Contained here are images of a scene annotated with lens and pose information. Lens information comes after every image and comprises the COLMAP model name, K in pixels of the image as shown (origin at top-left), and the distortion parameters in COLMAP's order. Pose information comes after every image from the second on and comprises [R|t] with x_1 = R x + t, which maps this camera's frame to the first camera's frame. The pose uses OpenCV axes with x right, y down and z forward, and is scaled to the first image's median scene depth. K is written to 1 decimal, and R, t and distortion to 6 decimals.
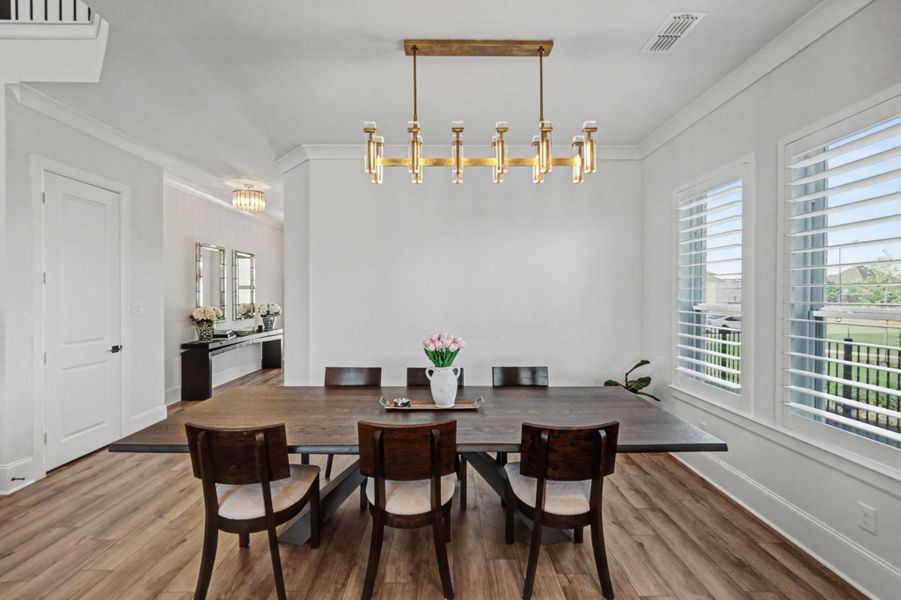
lens RADIAL K [[387.7, 0, 448.6], [0, 387.7, 297.6], [0, 0, 1]] dist [0.000687, 0.000532]
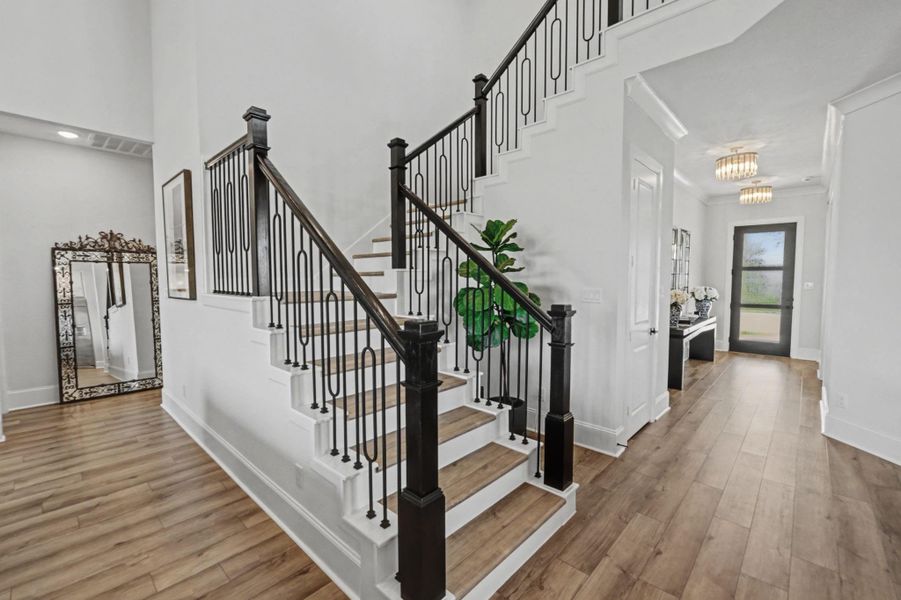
lens RADIAL K [[391.0, 0, 445.5], [0, 391.0, 298.5], [0, 0, 1]] dist [-0.006577, -0.000154]
pose [[0.719435, 0.035883, -0.693632, -0.371293], [-0.003260, 0.998828, 0.048290, -0.000528], [0.694552, -0.032480, 0.718709, -0.068372]]
